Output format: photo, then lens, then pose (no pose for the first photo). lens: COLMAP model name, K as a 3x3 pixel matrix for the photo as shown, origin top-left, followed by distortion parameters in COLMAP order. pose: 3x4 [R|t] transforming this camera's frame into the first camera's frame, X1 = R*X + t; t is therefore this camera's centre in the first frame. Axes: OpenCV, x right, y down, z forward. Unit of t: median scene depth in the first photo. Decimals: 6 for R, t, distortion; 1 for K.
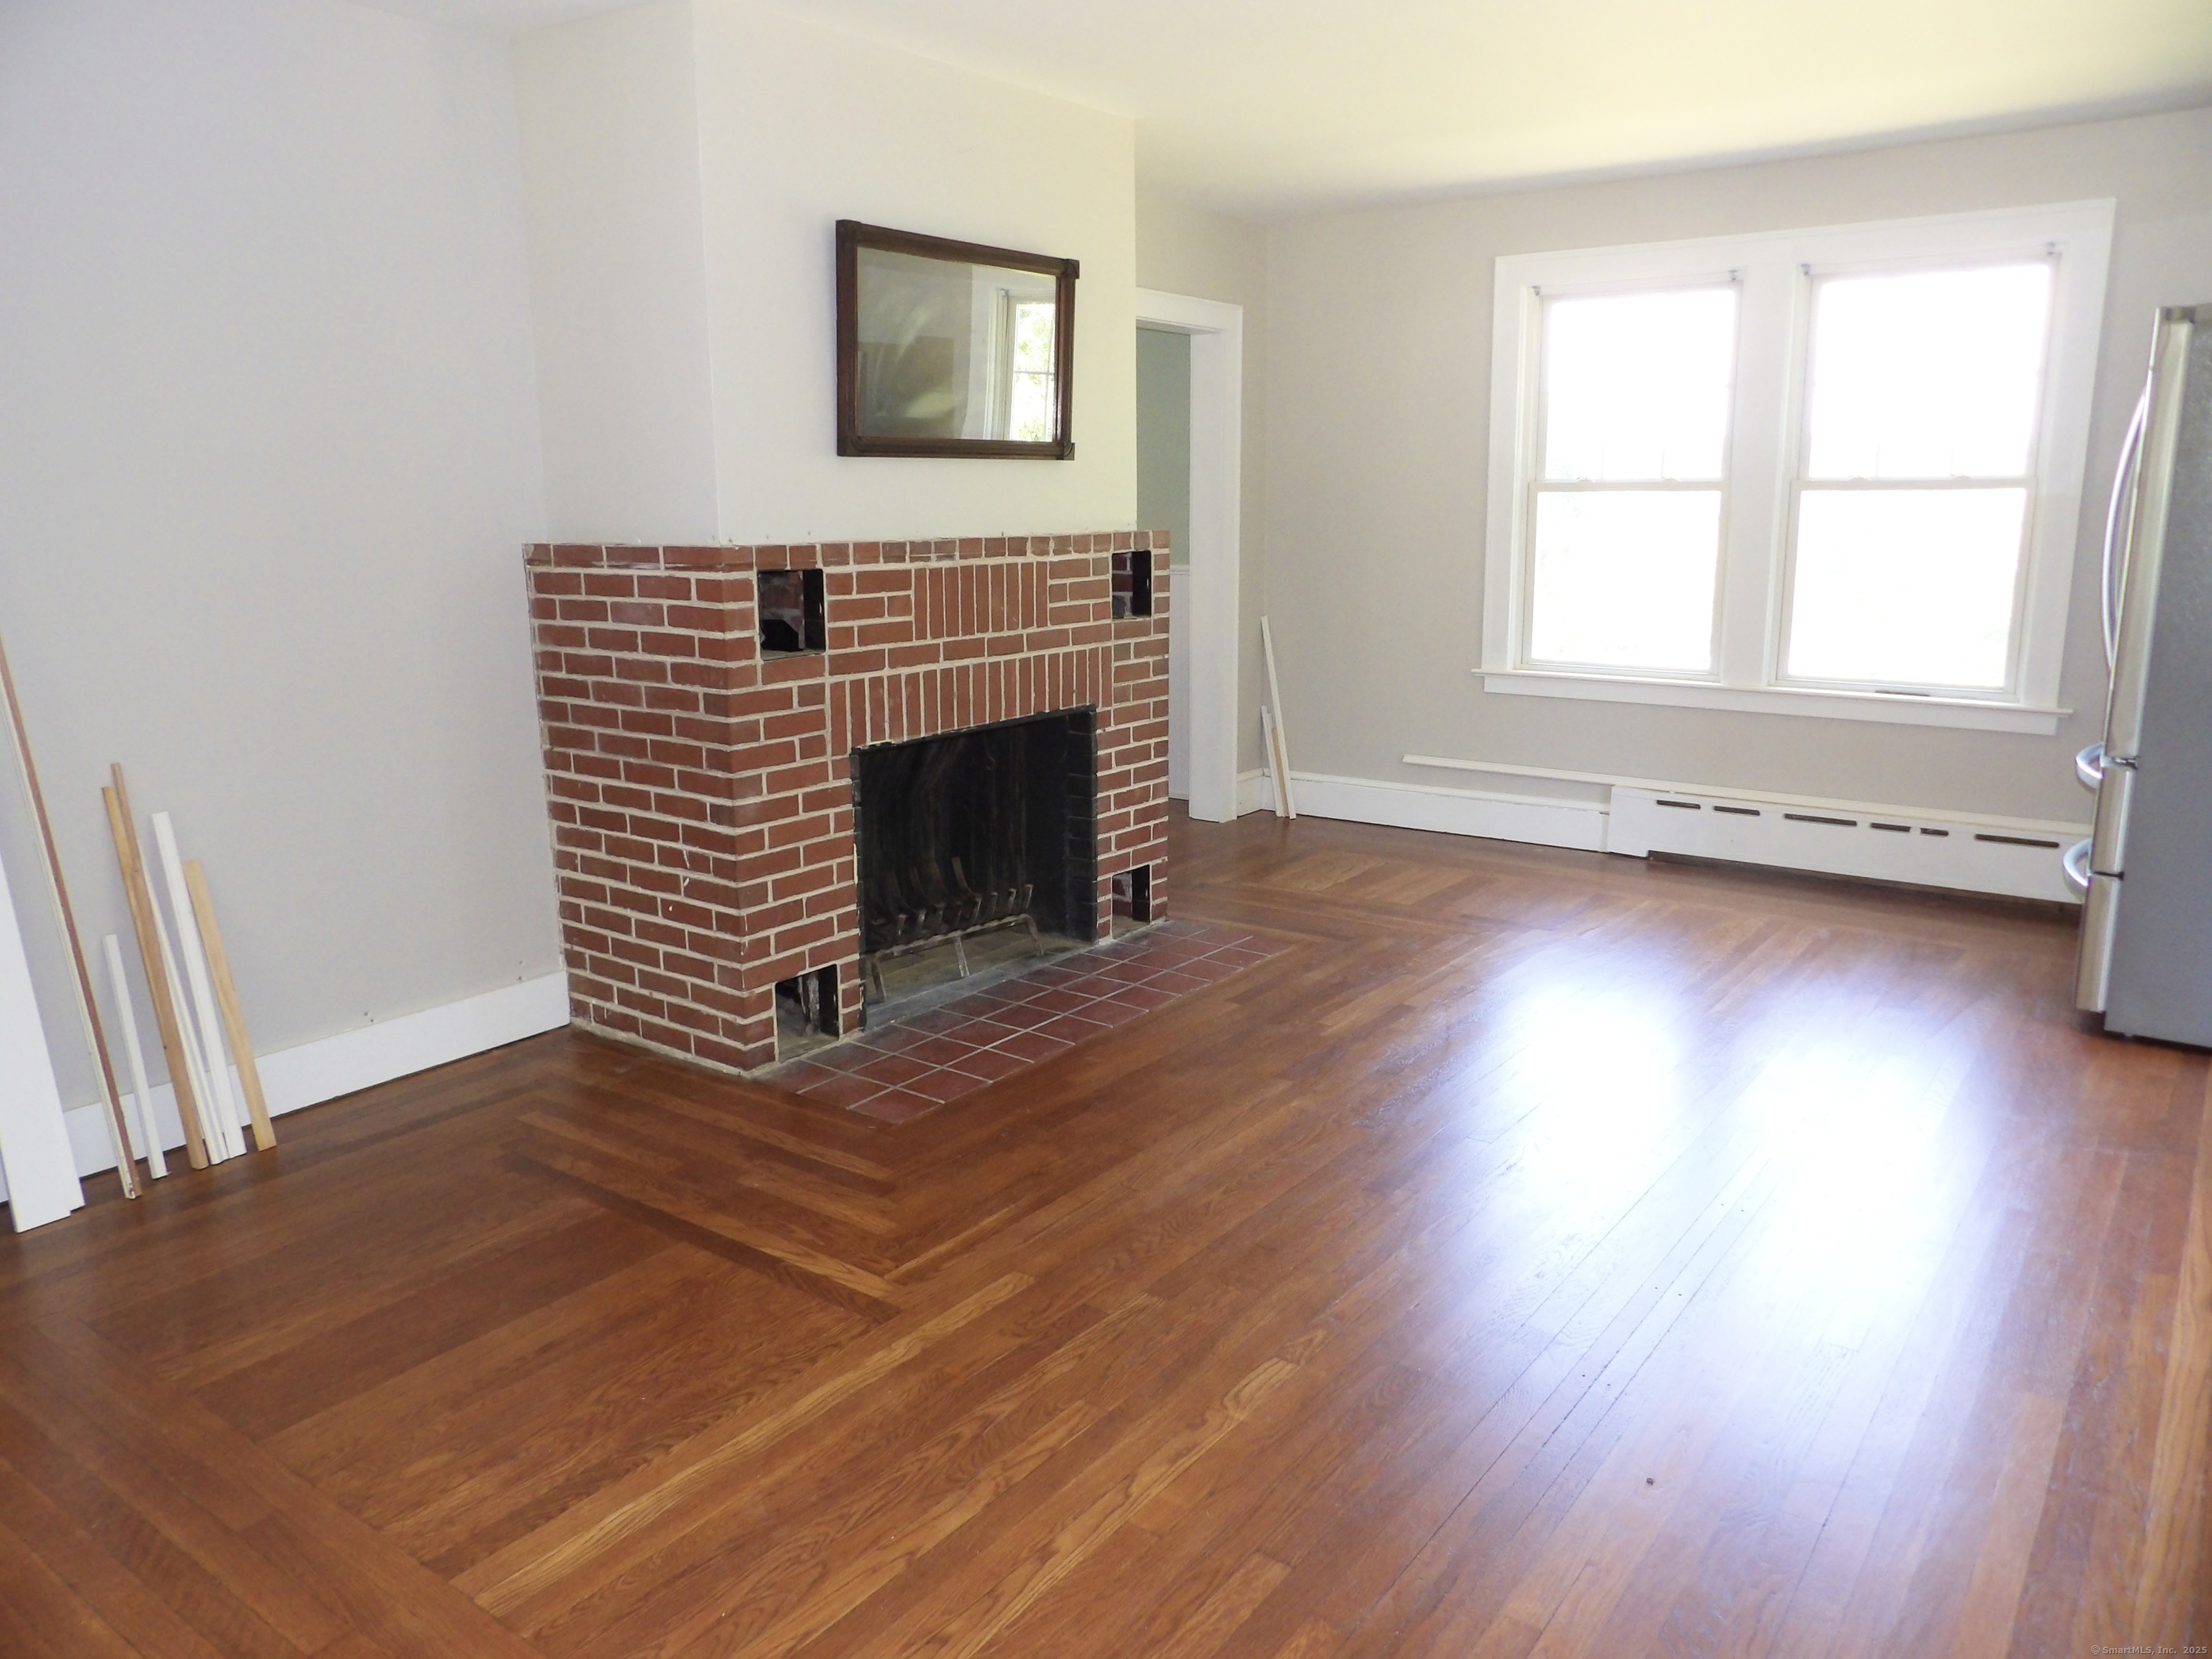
lens RADIAL K [[1593.0, 0, 1106.0], [0, 1593.0, 829.5], [0, 0, 1]] dist [-0.035462, 0.050126]
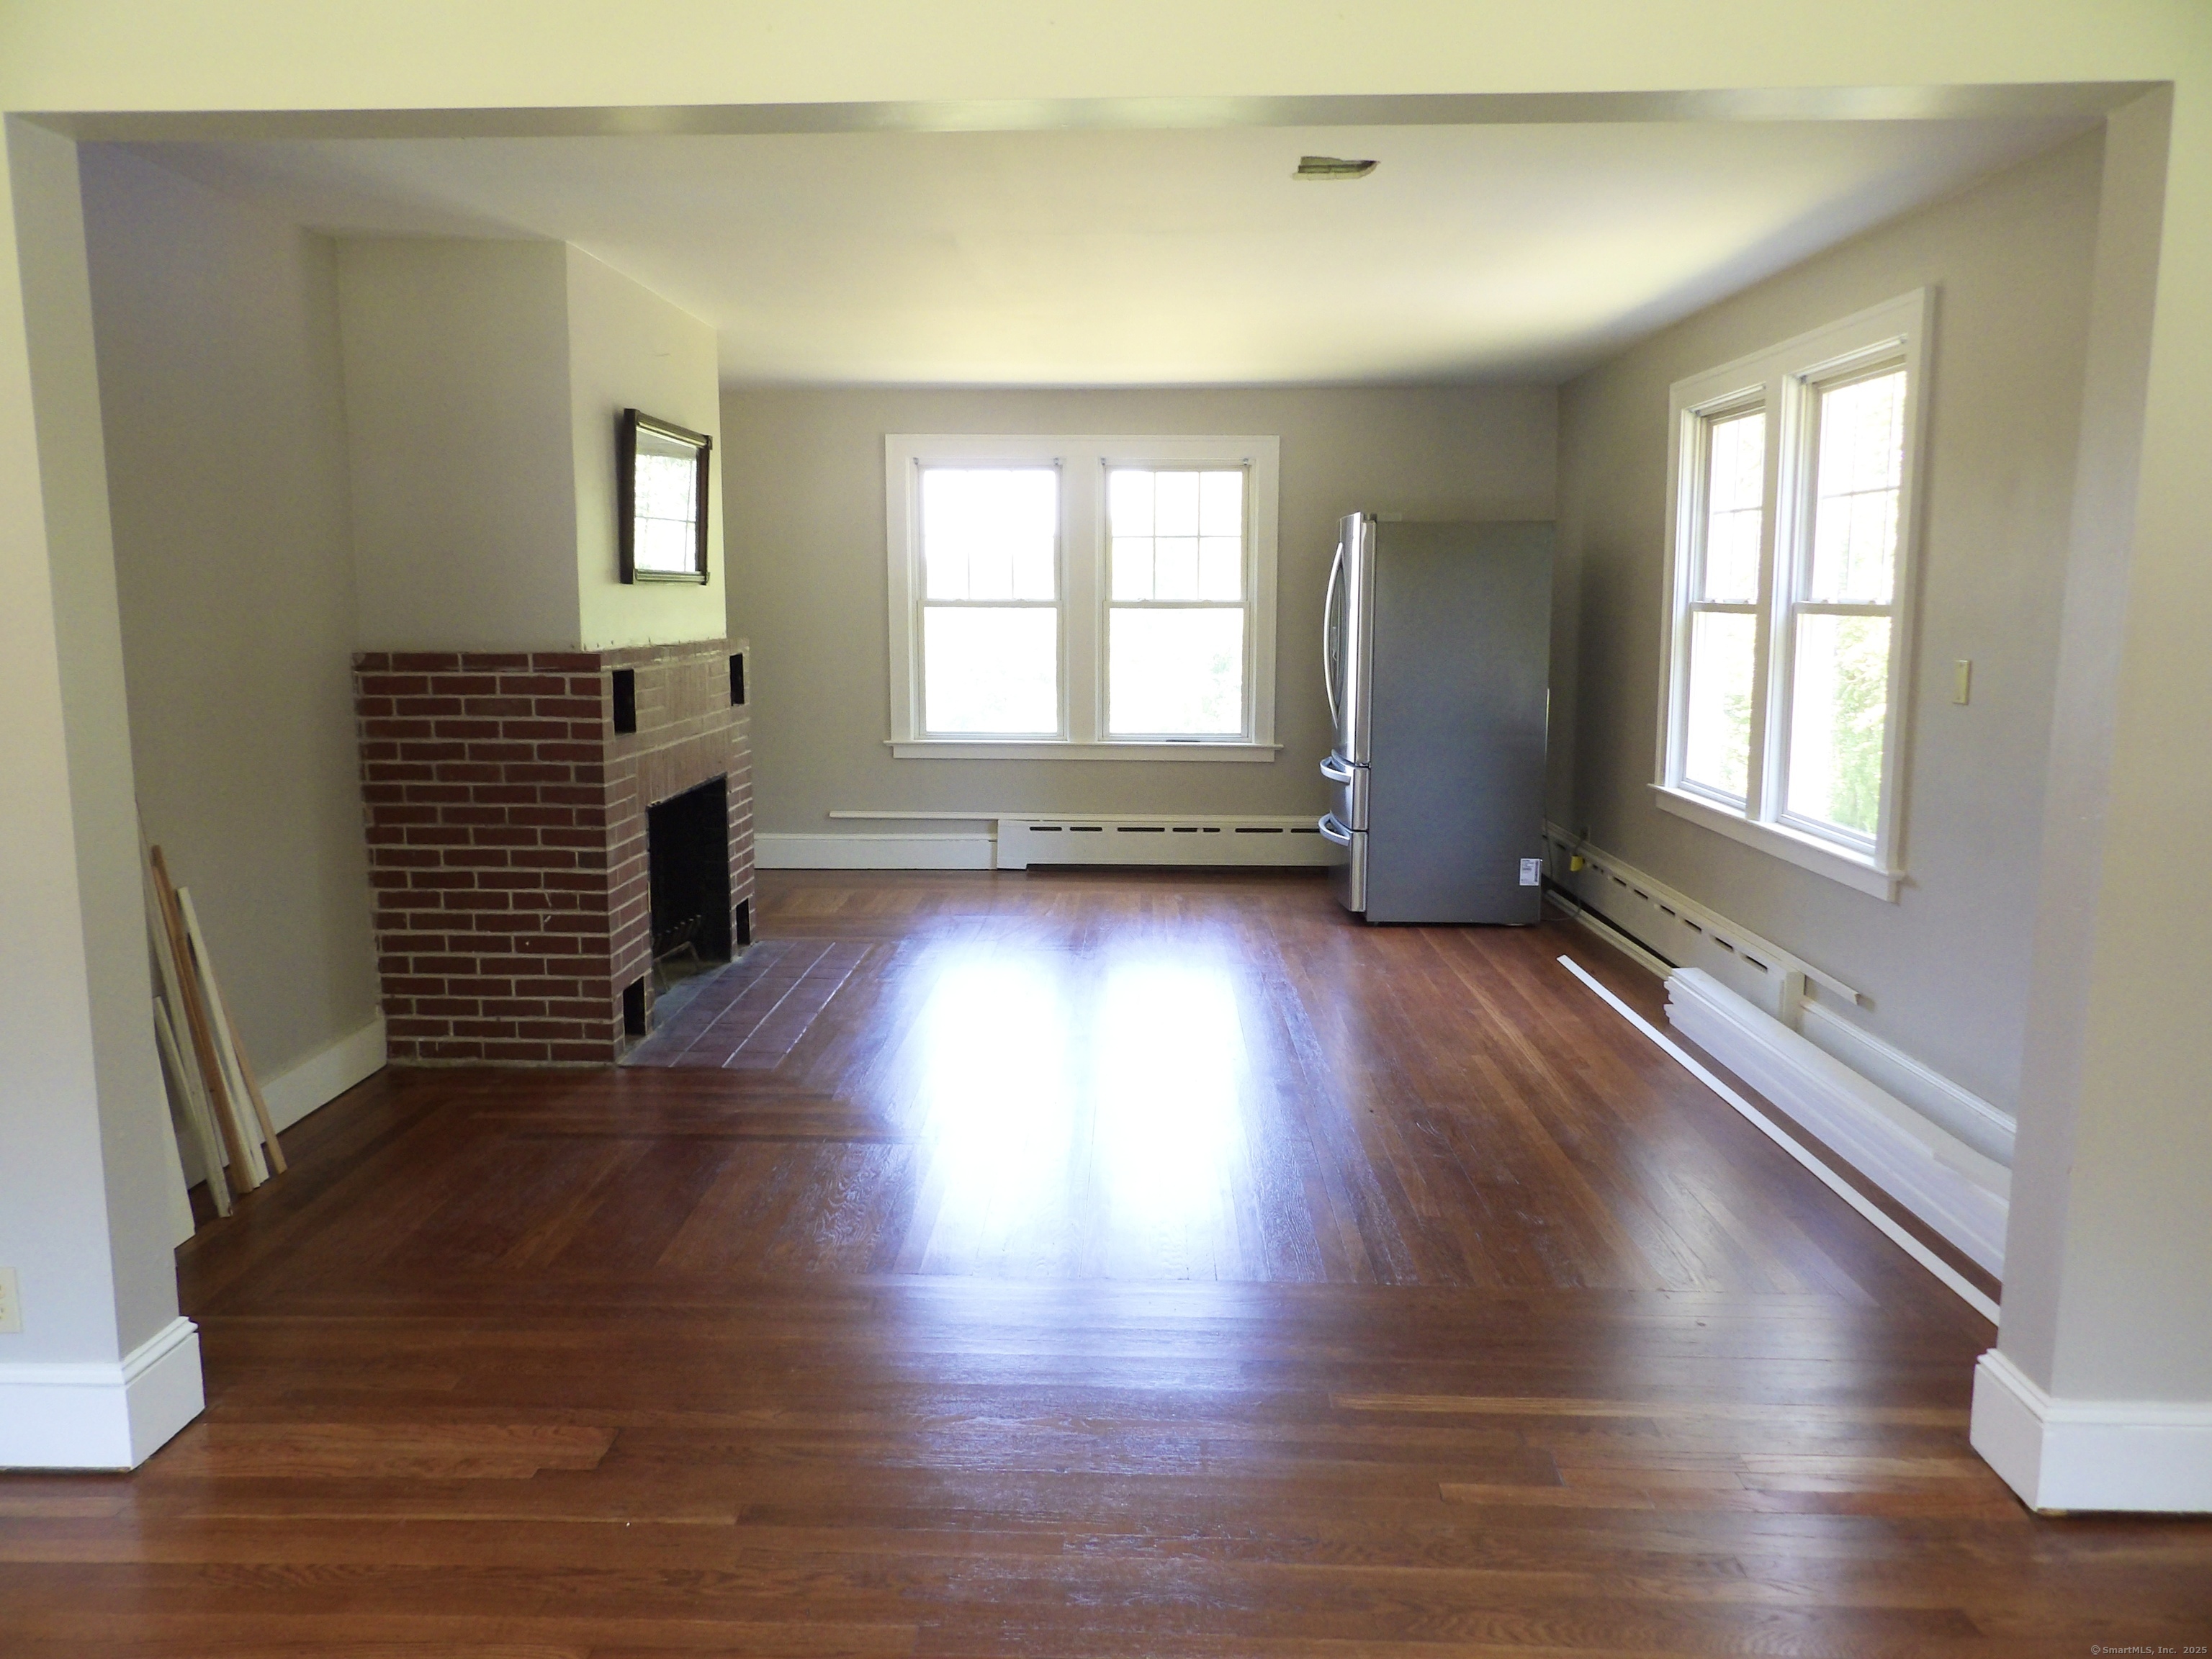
lens RADIAL K [[1593.0, 0, 1106.0], [0, 1593.0, 829.5], [0, 0, 1]] dist [-0.035462, 0.050126]
pose [[0.816386, -0.074020, 0.572743, -0.585468], [0.109741, 0.993565, -0.028019, 0.044041], [-0.566983, 0.085727, 0.819256, -0.266761]]
